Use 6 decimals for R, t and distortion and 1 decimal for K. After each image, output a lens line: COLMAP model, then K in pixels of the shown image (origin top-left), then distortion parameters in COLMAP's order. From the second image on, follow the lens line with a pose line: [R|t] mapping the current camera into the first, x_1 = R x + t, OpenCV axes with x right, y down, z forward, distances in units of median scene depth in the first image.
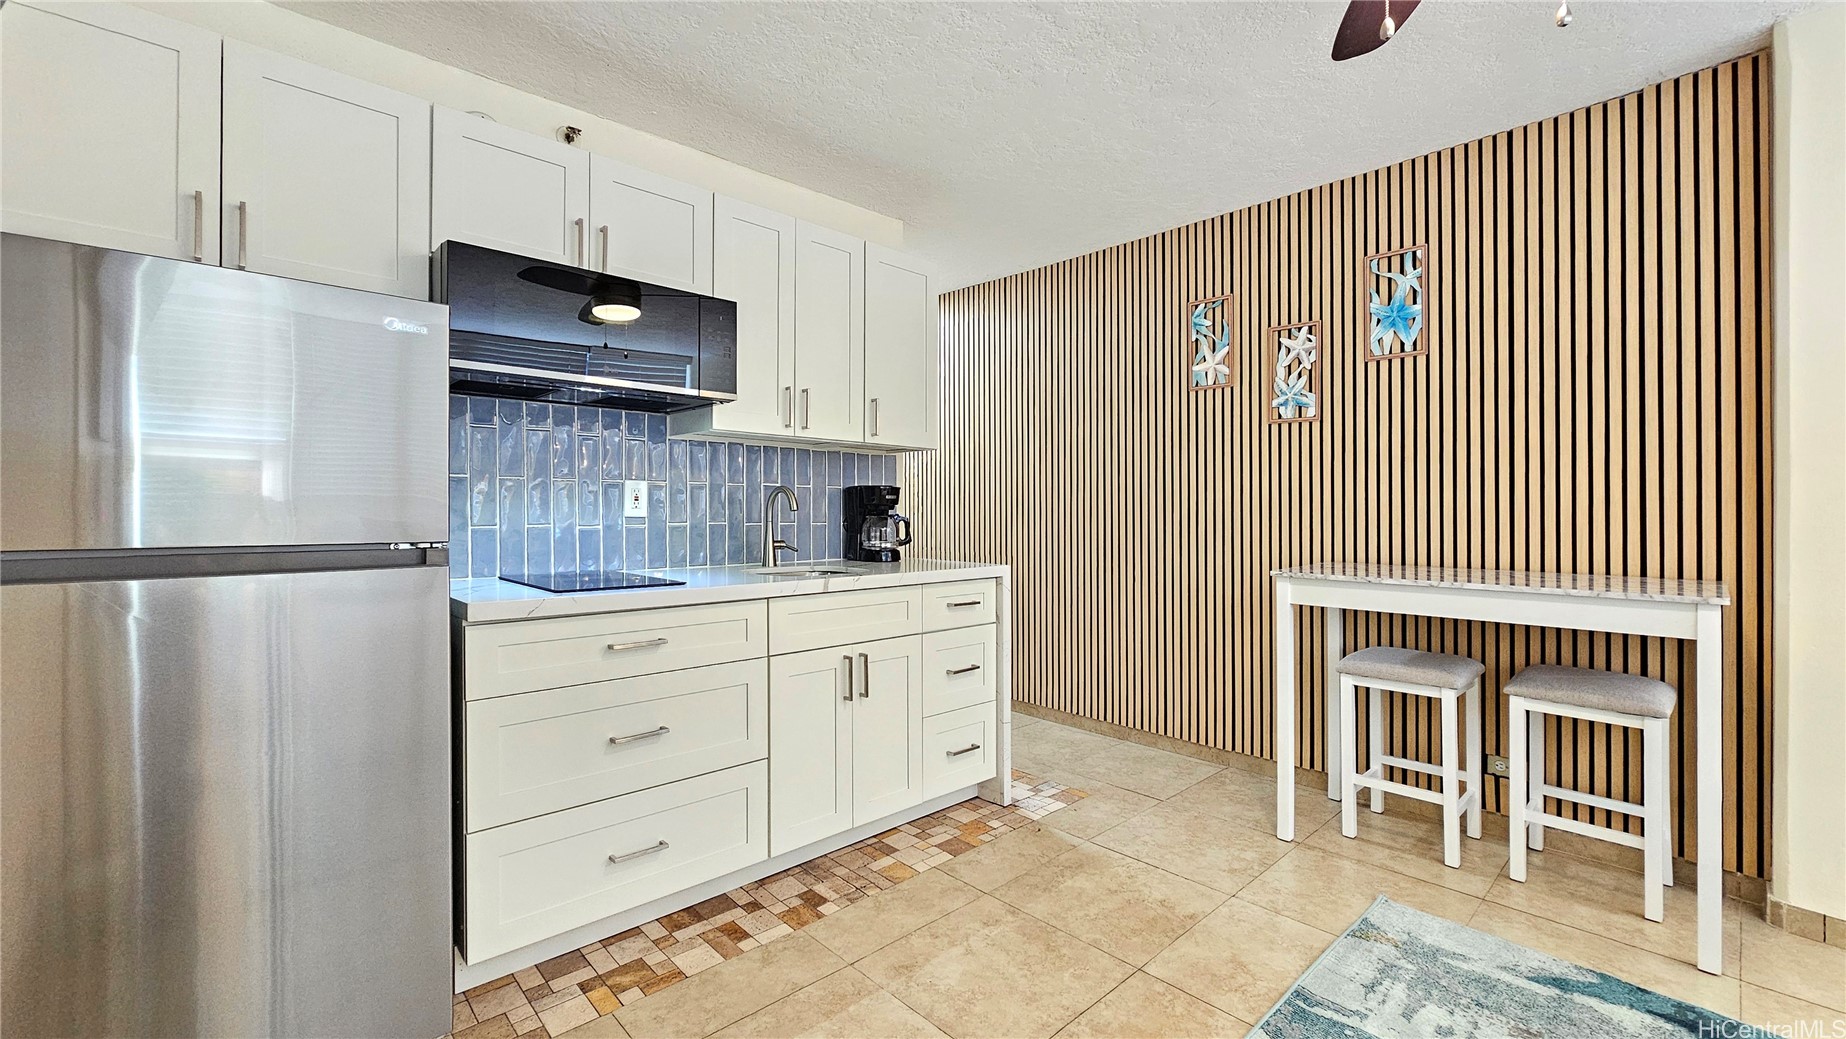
lens RADIAL K [[763.1, 0, 939.7], [0, 763.1, 506.5], [0, 0, 1]] dist [0.004188, -0.000955]
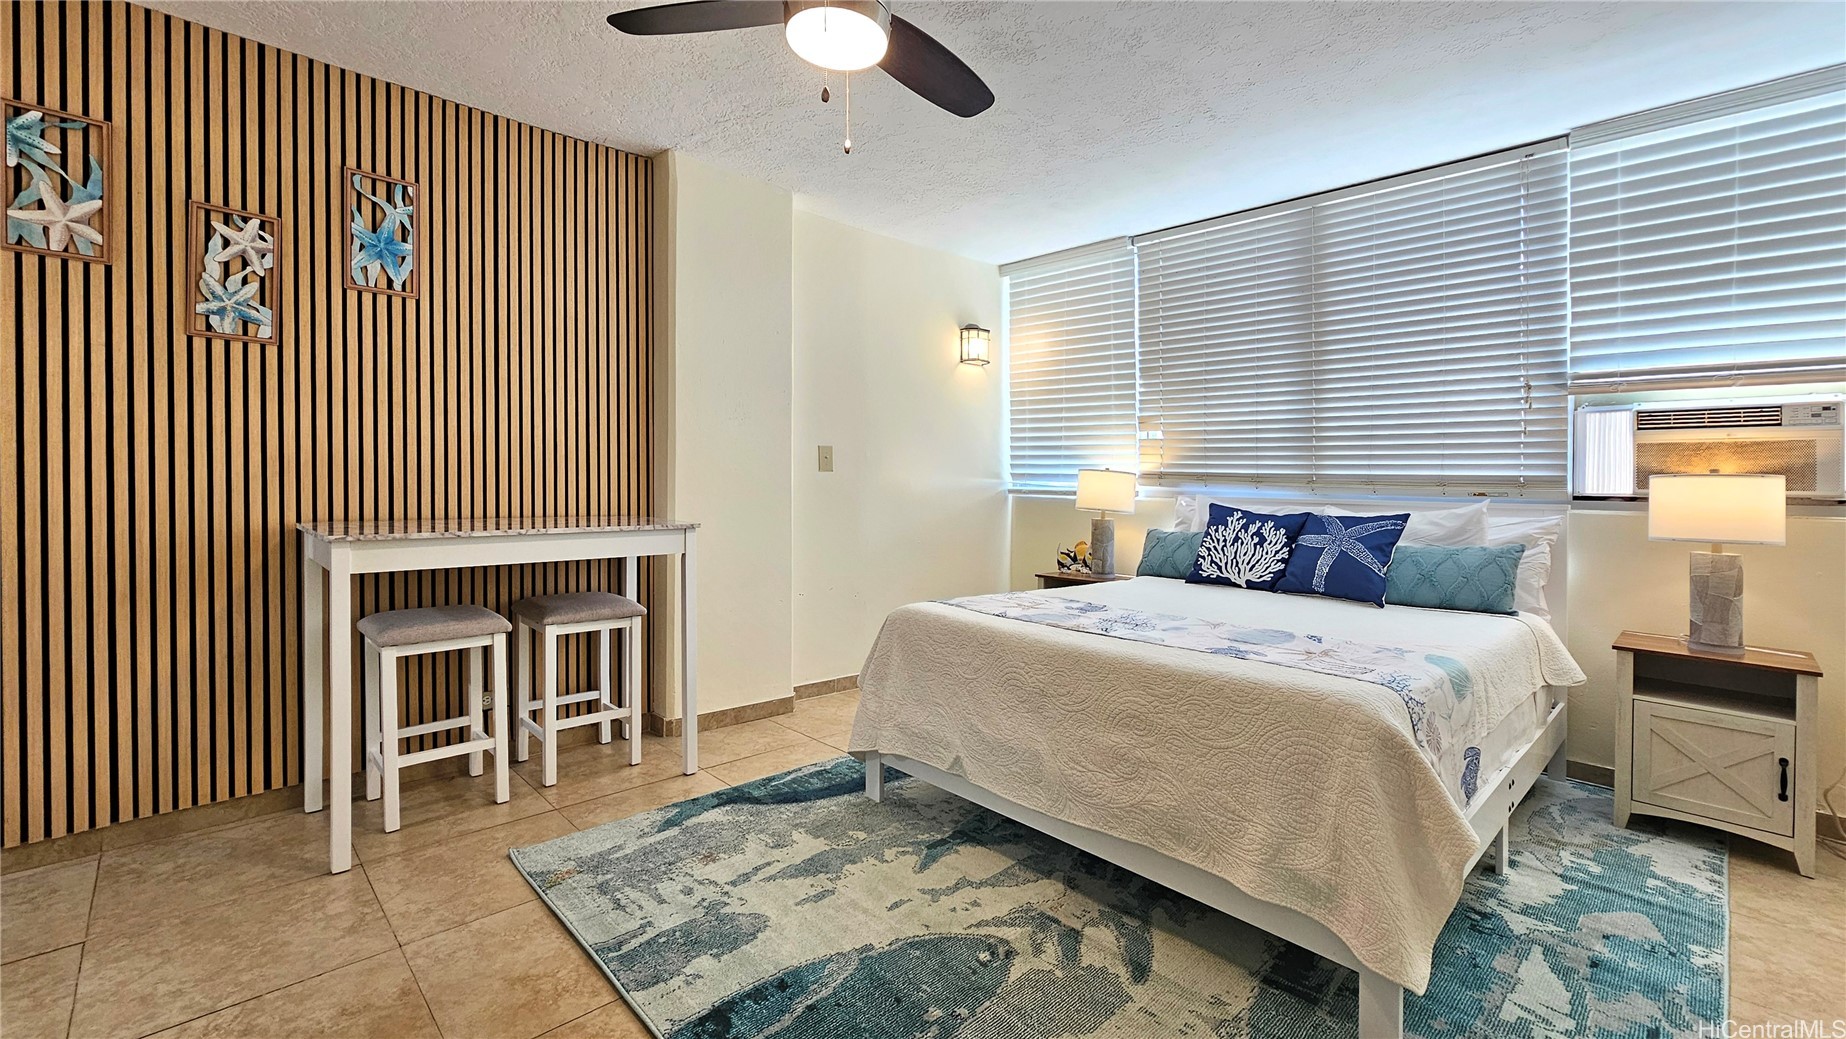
lens RADIAL K [[763.1, 0, 898.6], [0, 763.1, 484.4], [0, 0, 1]] dist [0.004188, -0.000955]
pose [[-0.000689, -0.005435, 0.999985, -0.347973], [-0.016137, 0.999855, 0.005424, 0.018827], [-0.999870, -0.016133, -0.000777, 0.429278]]
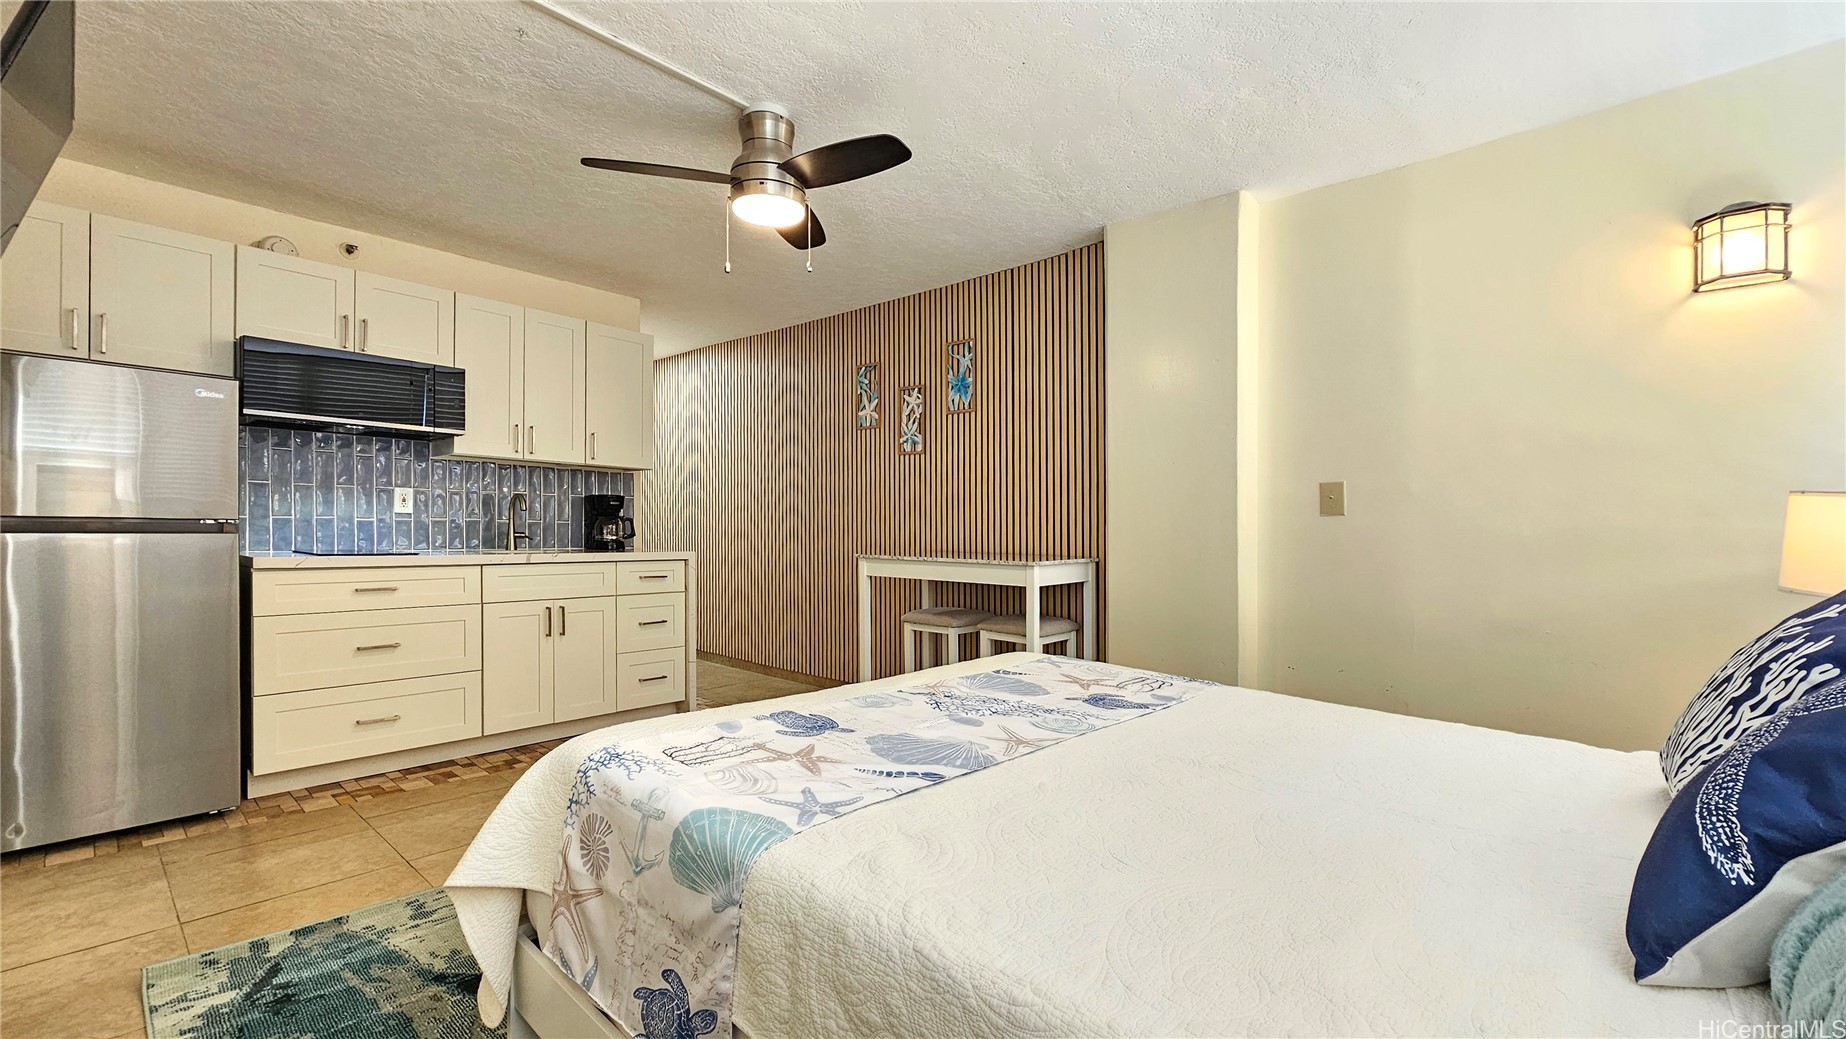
lens RADIAL K [[763.1, 0, 937.6], [0, 763.1, 533.1], [0, 0, 1]] dist [0.004188, -0.000955]
pose [[0.995008, 0.008350, 0.099450, 0.455308], [-0.009320, 0.999913, 0.009293, 0.028464], [-0.099364, -0.010173, 0.994999, -0.524872]]
